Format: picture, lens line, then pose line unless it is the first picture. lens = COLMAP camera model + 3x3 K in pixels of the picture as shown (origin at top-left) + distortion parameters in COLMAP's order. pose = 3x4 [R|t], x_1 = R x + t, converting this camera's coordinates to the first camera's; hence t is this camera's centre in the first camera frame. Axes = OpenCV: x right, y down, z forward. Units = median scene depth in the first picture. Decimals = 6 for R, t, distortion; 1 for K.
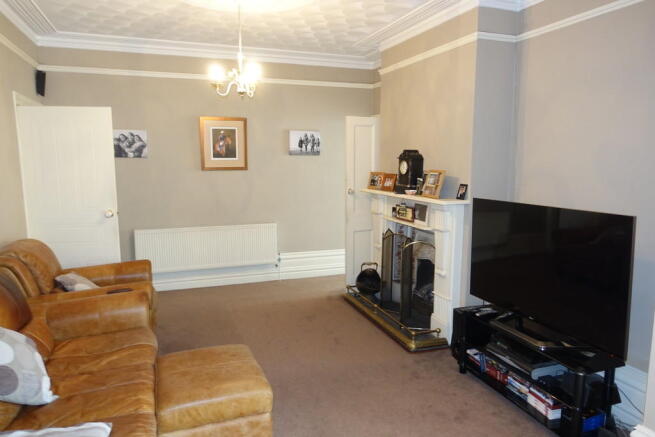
lens RADIAL K [[448.1, 0, 327.2], [0, 448.1, 217.8], [0, 0, 1]] dist [-0.005700, 0.004898]
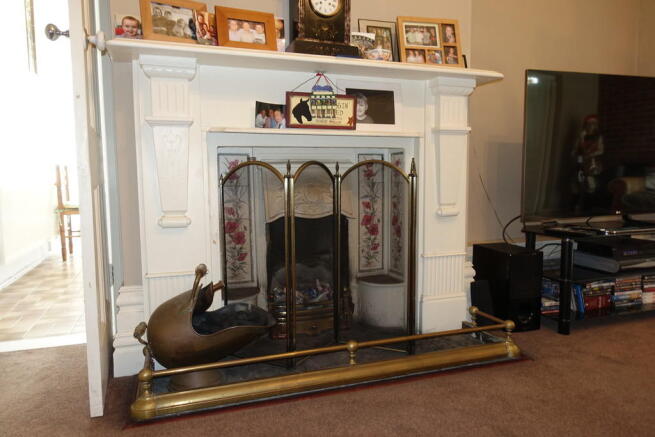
lens RADIAL K [[448.1, 0, 323.2], [0, 448.1, 219.1], [0, 0, 1]] dist [-0.005700, 0.004898]
pose [[0.017709, -0.104150, 0.994404, -0.295711], [0.137880, 0.985312, 0.100742, 0.053656], [-0.990291, 0.135324, 0.031809, 1.120147]]
